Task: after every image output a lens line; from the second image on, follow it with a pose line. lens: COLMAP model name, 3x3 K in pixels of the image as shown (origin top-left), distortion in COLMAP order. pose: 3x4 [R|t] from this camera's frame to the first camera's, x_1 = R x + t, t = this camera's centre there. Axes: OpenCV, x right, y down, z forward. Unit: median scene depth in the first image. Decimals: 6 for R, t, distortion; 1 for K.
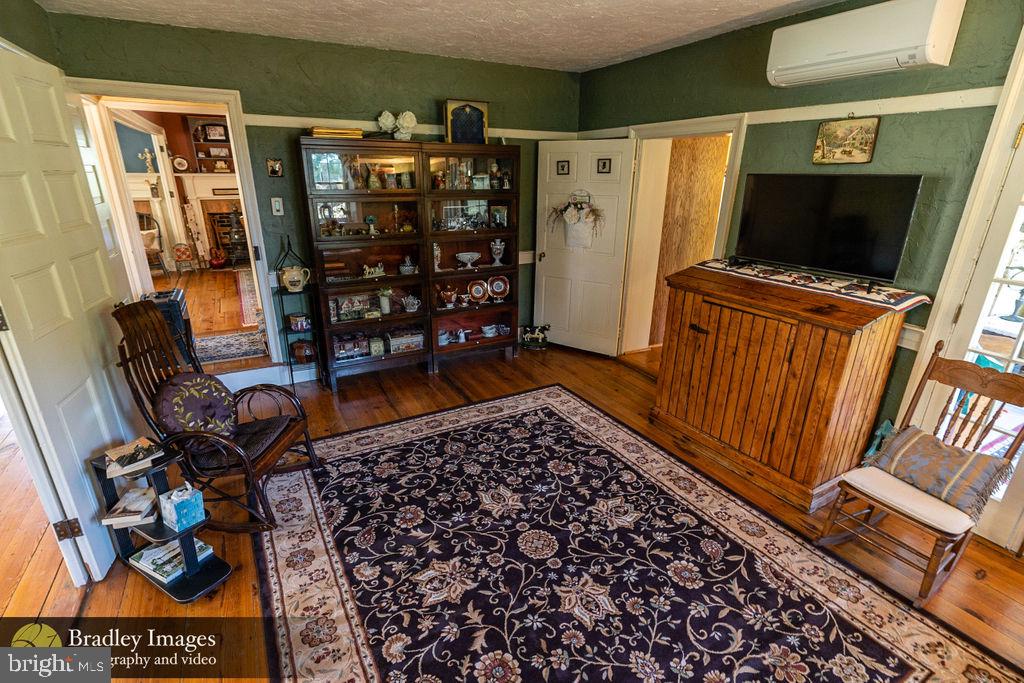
lens RADIAL K [[491.7, 0, 511.6], [0, 491.7, 346.7], [0, 0, 1]] dist [0.002947, -0.000114]
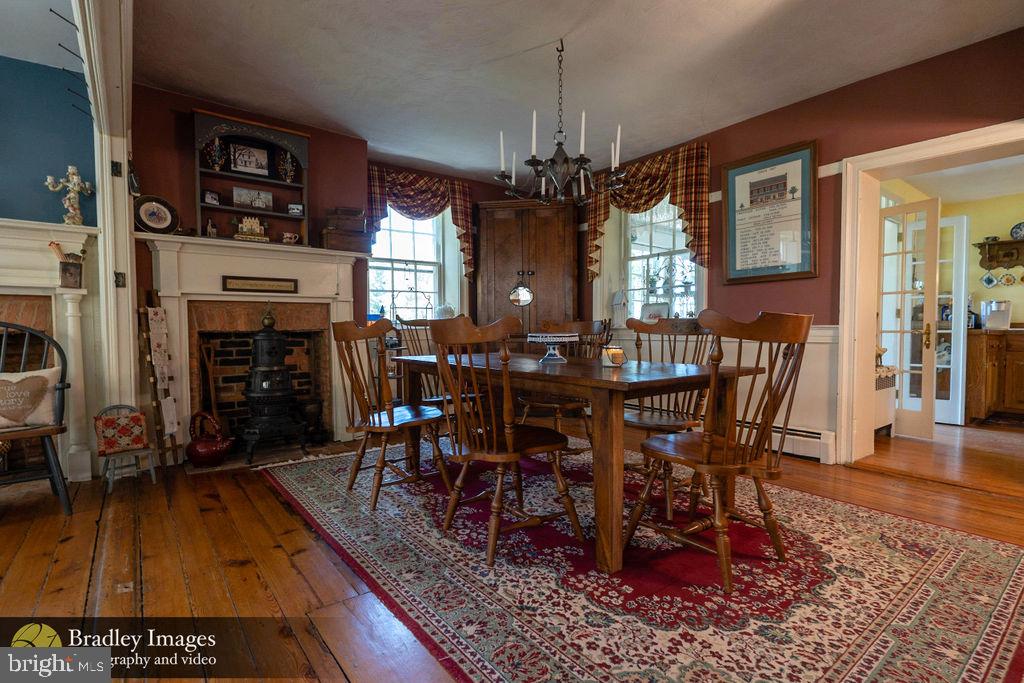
lens RADIAL K [[491.7, 0, 511.1], [0, 491.7, 345.0], [0, 0, 1]] dist [0.002947, -0.000114]
pose [[0.988840, -0.020441, 0.147572, -1.218072], [0.064977, 0.950542, -0.303724, -0.339420], [-0.134065, 0.309924, 0.941262, 1.673930]]
